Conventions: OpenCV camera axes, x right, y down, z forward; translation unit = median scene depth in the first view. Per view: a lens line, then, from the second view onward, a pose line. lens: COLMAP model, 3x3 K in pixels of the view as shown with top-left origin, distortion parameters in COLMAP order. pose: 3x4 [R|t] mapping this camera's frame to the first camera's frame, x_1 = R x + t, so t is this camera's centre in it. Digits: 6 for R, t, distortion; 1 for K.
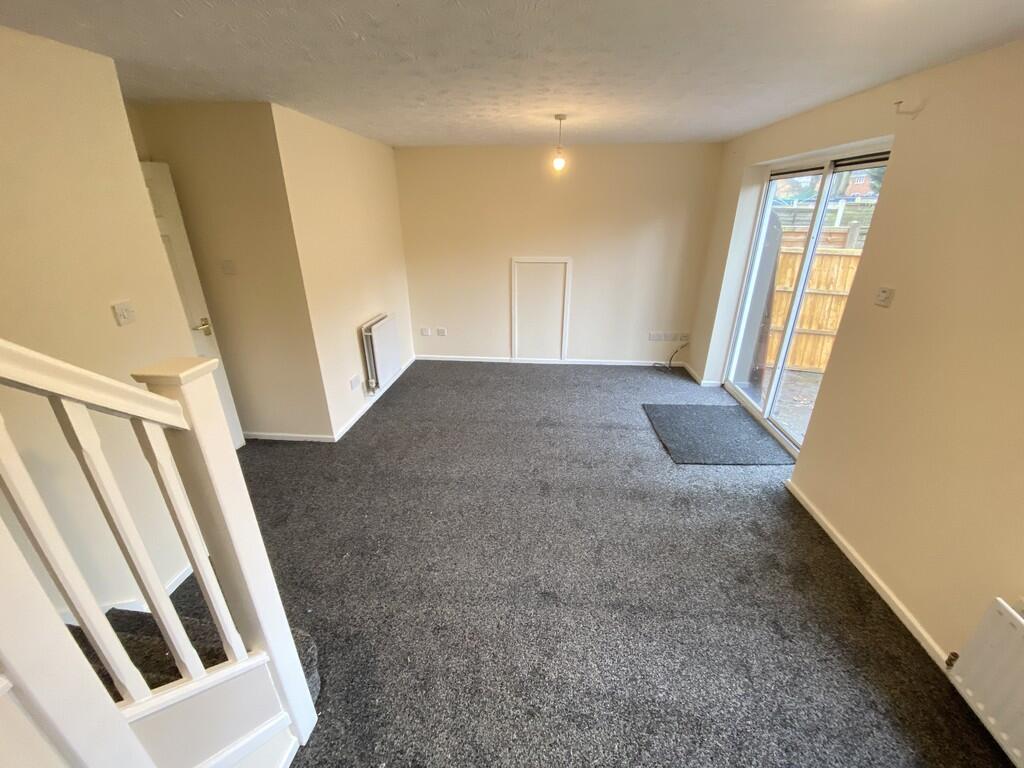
lens RADIAL K [[418.4, 0, 512.2], [0, 418.4, 392.0], [0, 0, 1]] dist [0.046255, -0.046773]
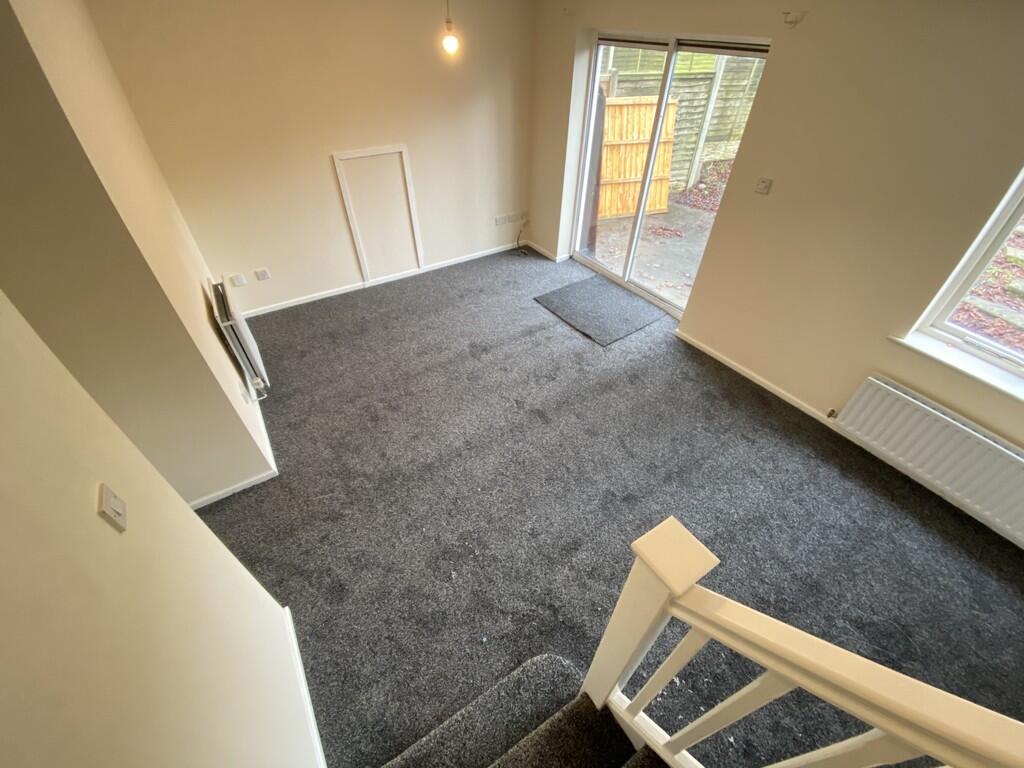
lens RADIAL K [[418.4, 0, 512.2], [0, 418.4, 392.0], [0, 0, 1]] dist [0.046255, -0.046773]
pose [[0.783992, -0.409792, 0.466290, -0.357873], [0.235463, 0.891322, 0.387430, -0.201407], [-0.574380, -0.193948, 0.795281, 0.157306]]
